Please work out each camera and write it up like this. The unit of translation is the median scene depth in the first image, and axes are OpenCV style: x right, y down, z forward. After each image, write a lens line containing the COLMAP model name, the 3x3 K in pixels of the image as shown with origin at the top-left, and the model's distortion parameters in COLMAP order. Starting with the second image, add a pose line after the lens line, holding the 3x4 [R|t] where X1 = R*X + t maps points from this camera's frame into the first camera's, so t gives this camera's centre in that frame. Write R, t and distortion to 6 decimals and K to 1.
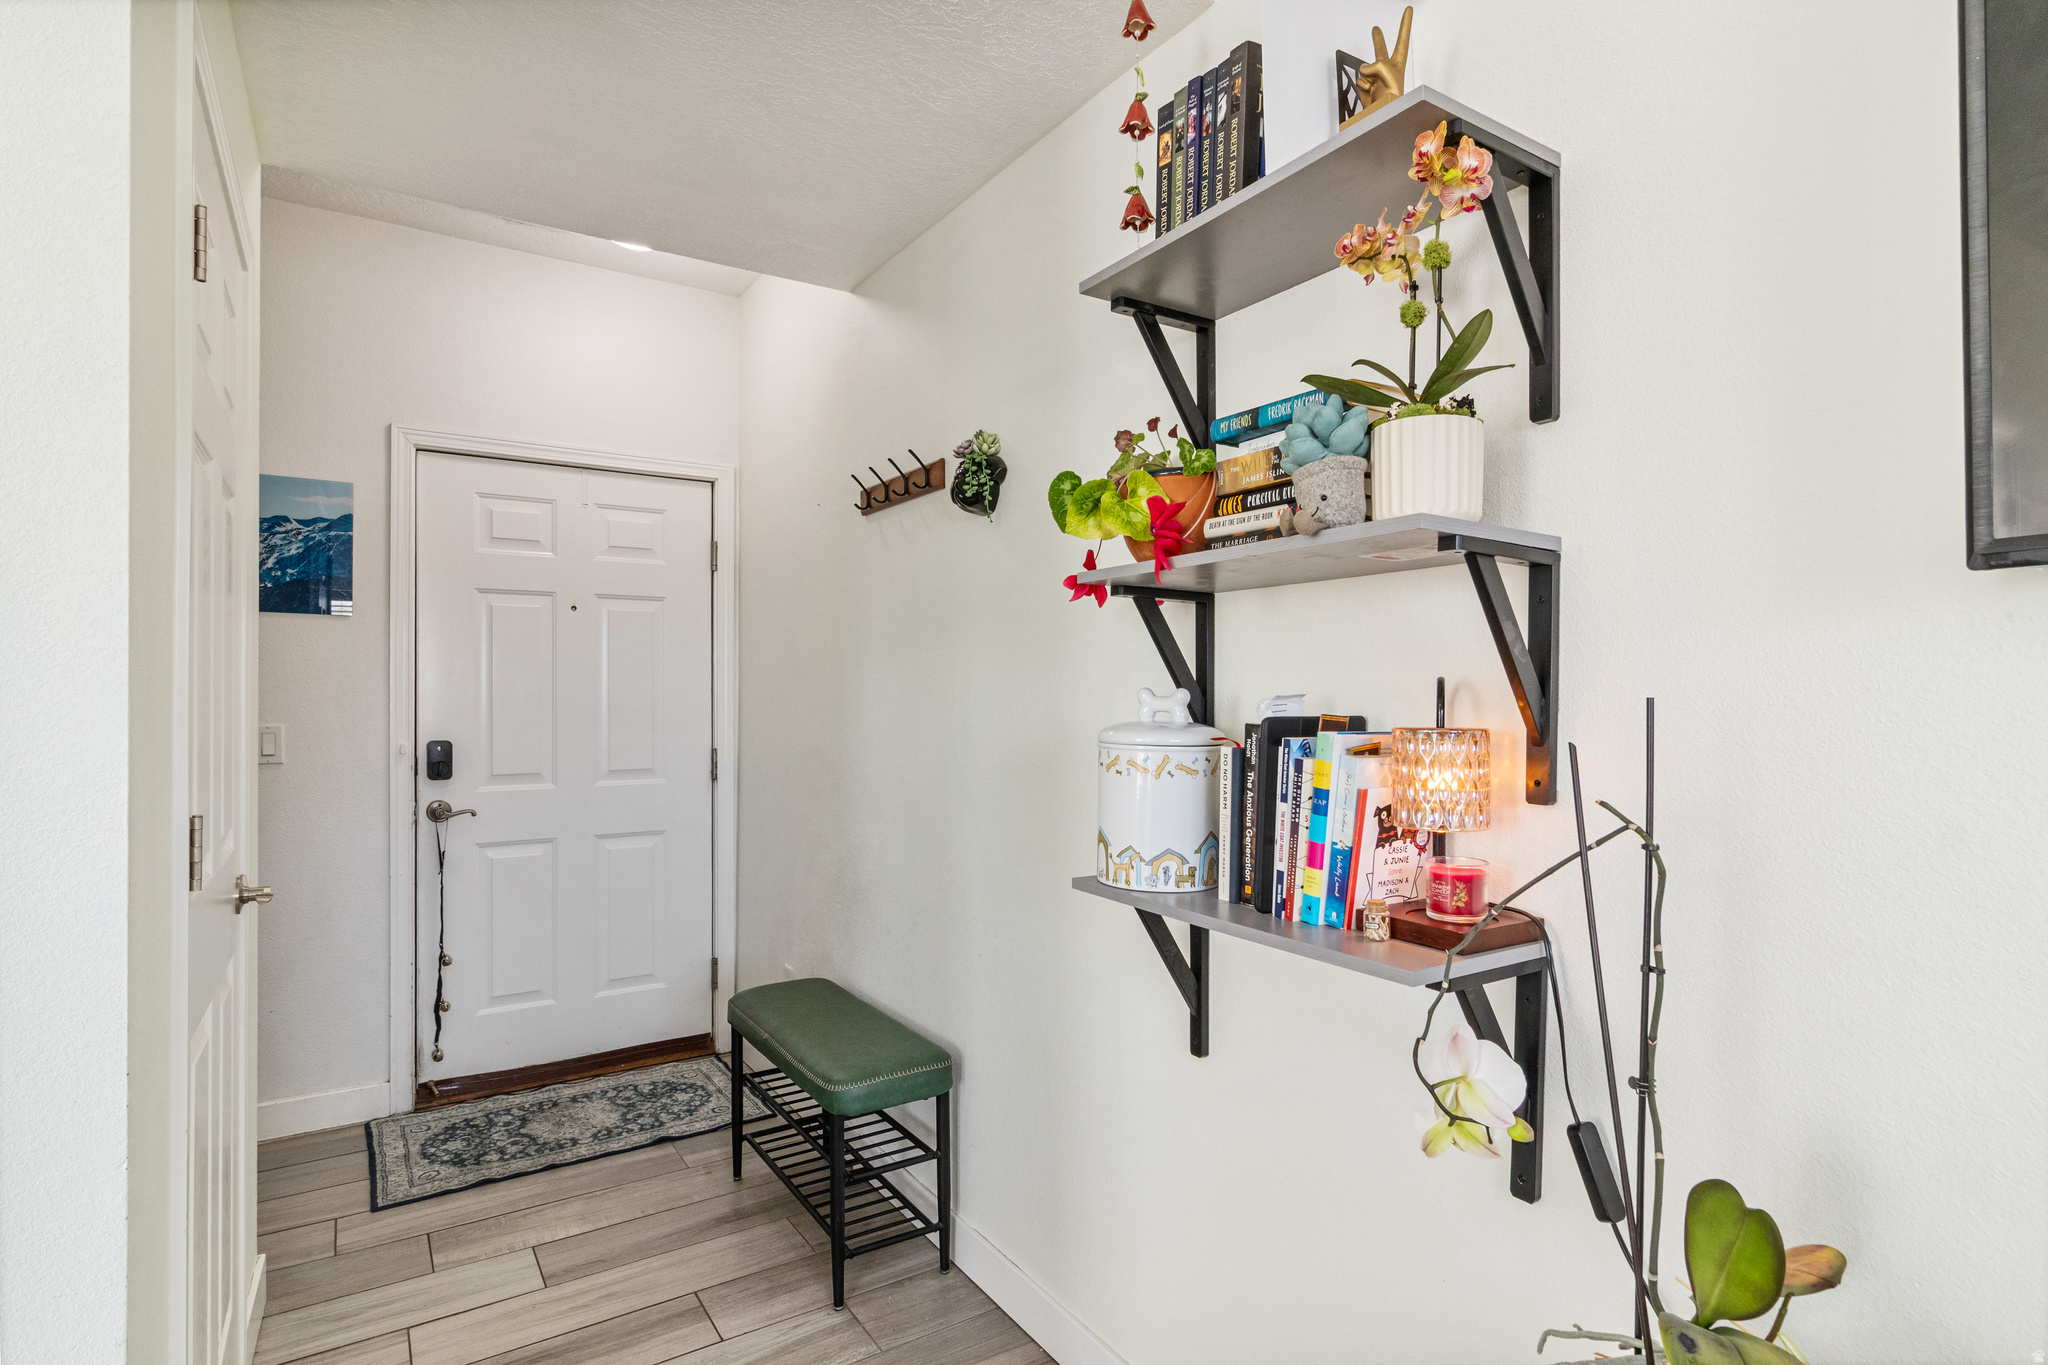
lens RADIAL K [[1032.9, 0, 1024.0], [0, 1032.9, 682.5], [0, 0, 1]] dist [-0.002510, -0.001154]
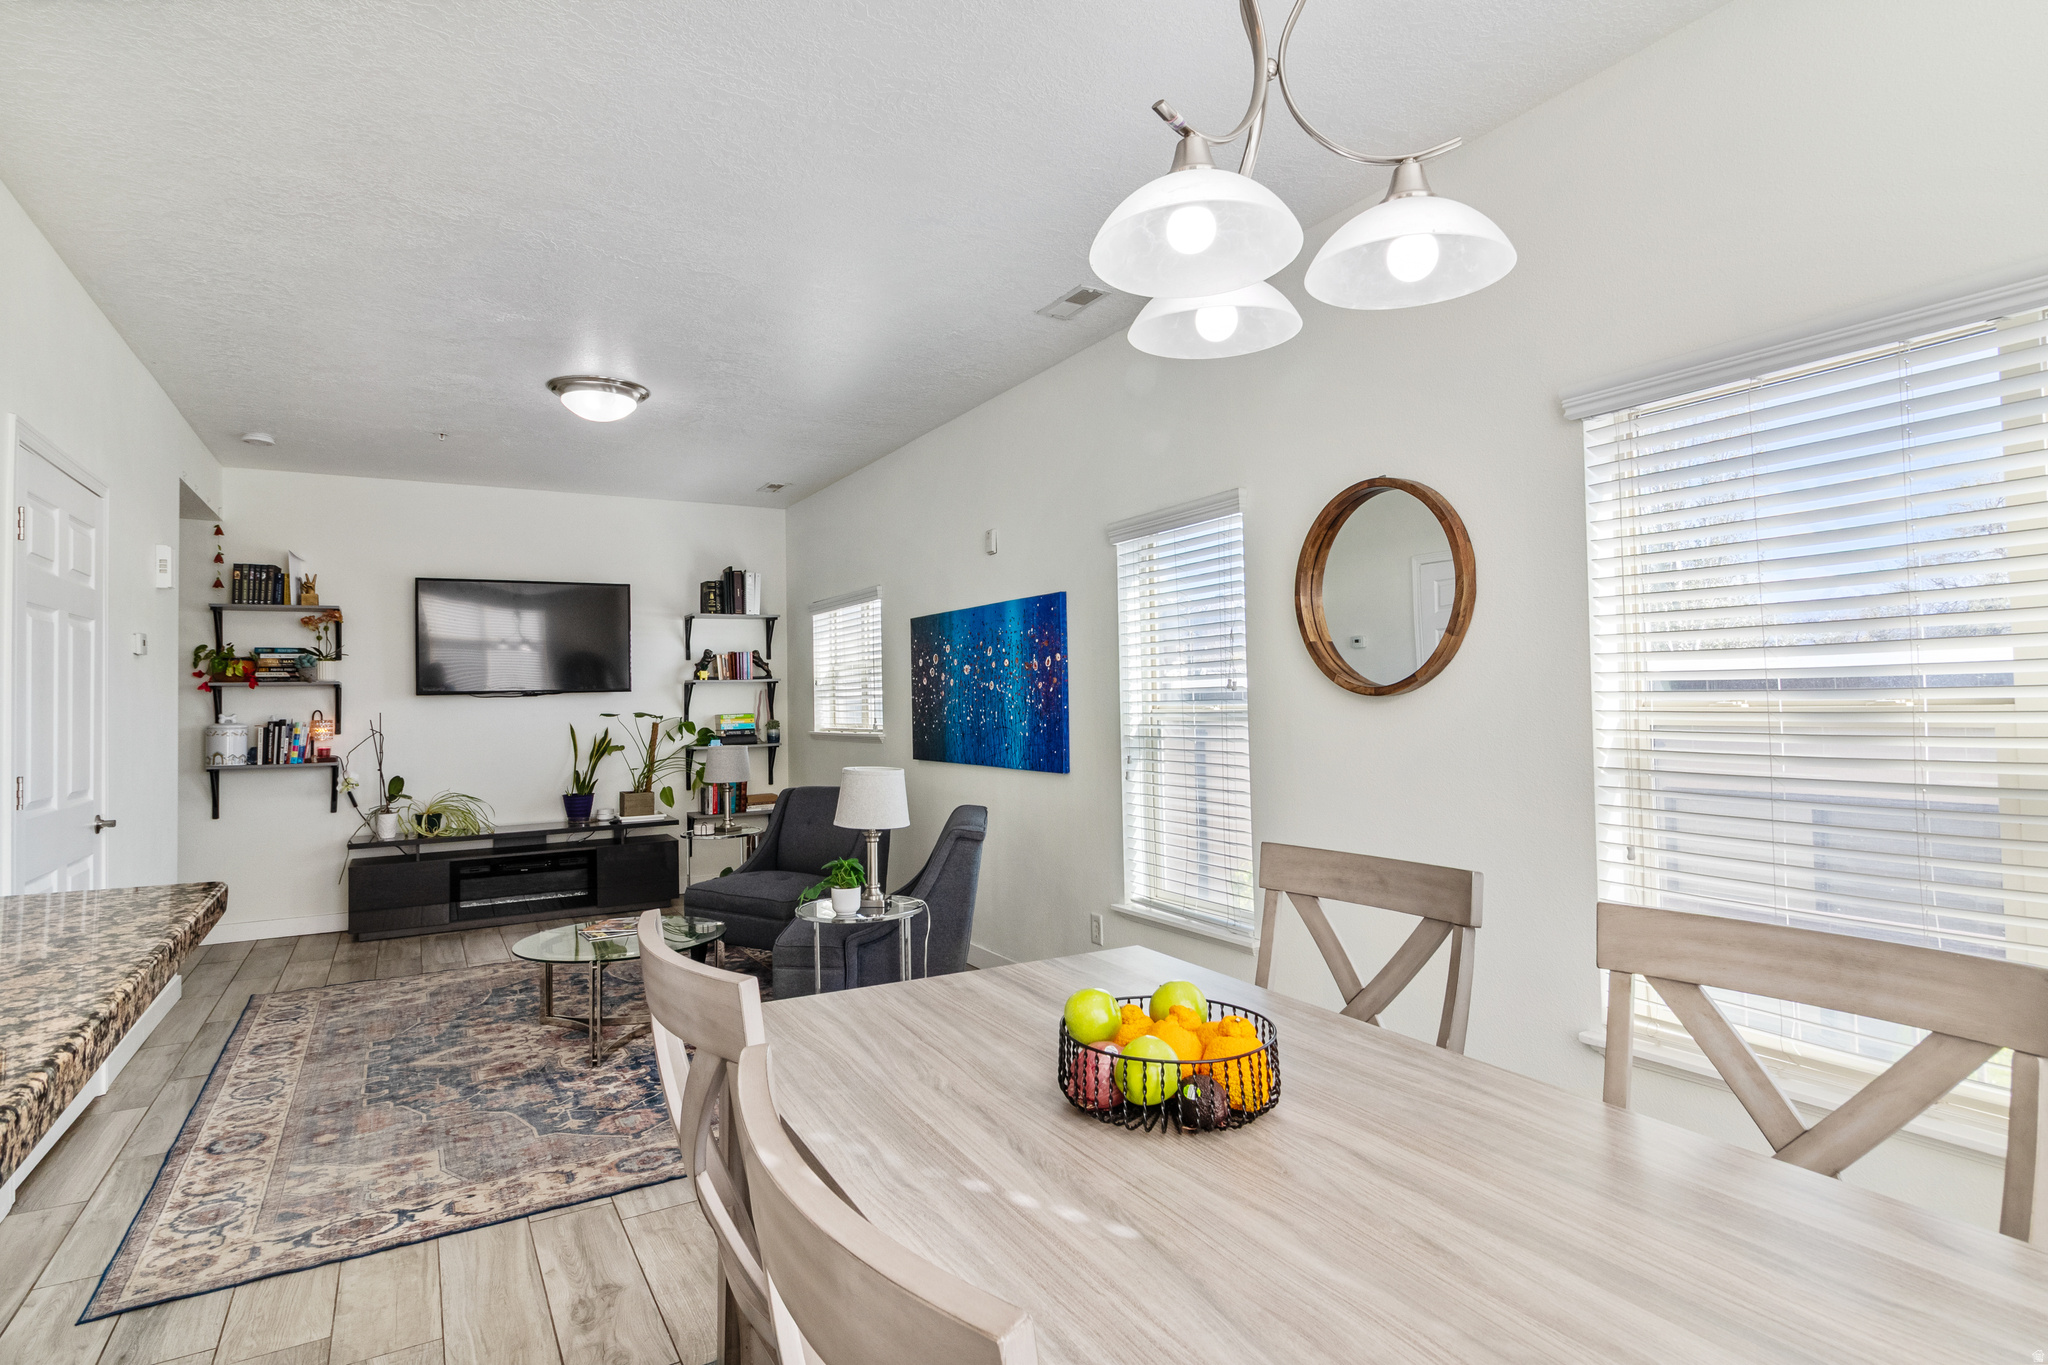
lens RADIAL K [[1032.9, 0, 1024.0], [0, 1032.9, 682.5], [0, 0, 1]] dist [-0.002510, -0.001154]
pose [[0.038956, 0.018475, 0.999070, -3.946183], [0.014155, 0.999719, -0.019039, 0.005611], [-0.999141, 0.014884, 0.038683, -2.296789]]
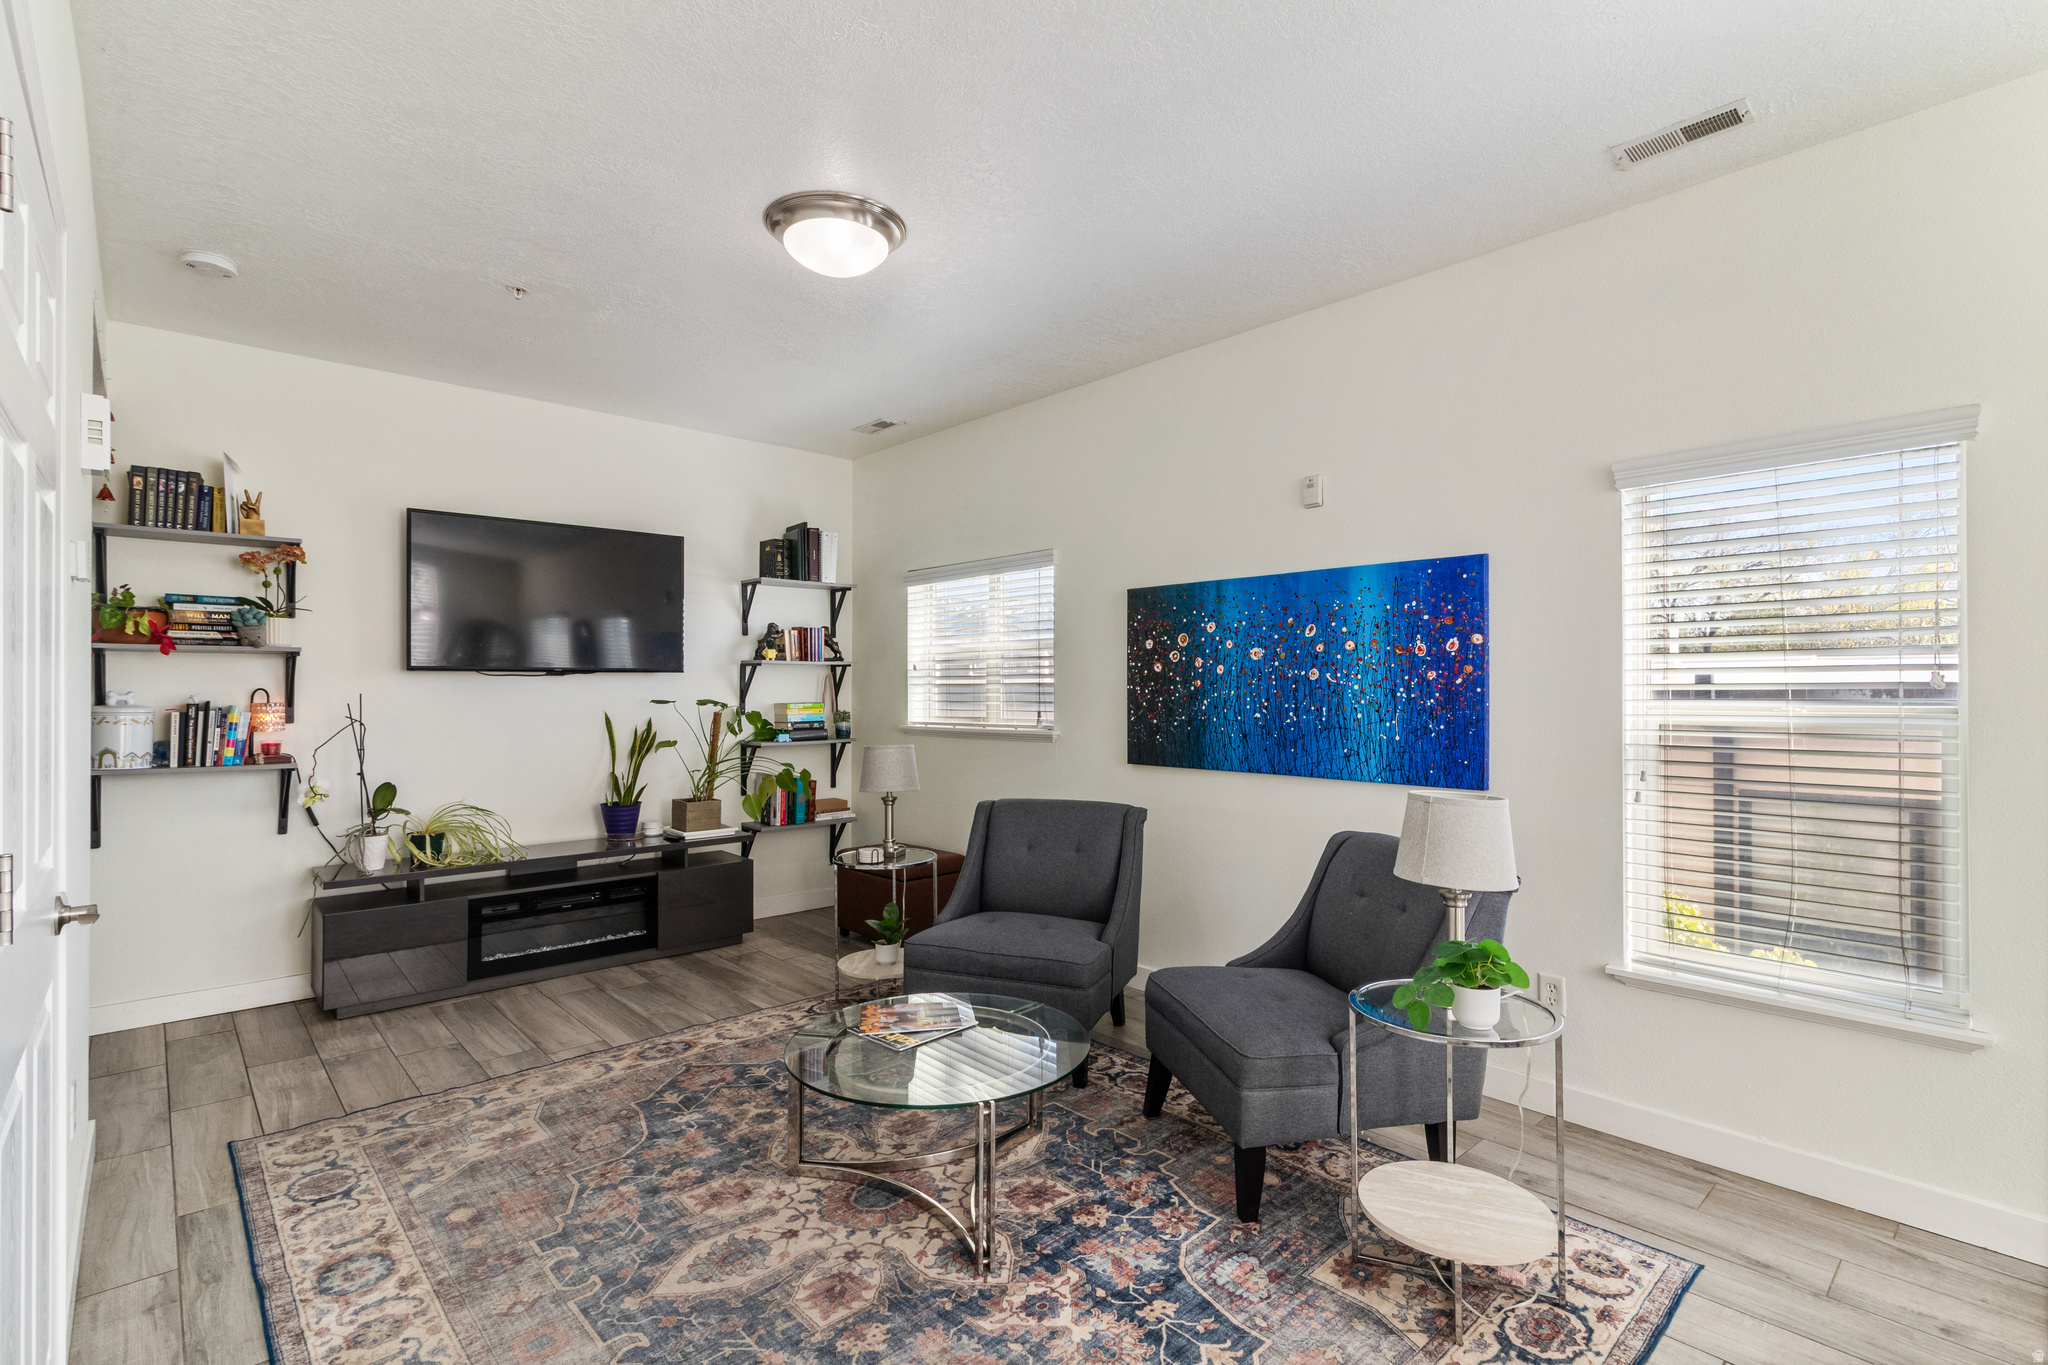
lens RADIAL K [[942.8, 0, 1022.0], [0, 942.8, 696.9], [0, 0, 1]] dist [-0.000906, 0.000092]
pose [[-0.168509, -0.003660, 0.985693, -2.795799], [-0.004692, 0.999985, 0.002911, 0.003994], [-0.985689, -0.004134, -0.168524, -0.860578]]
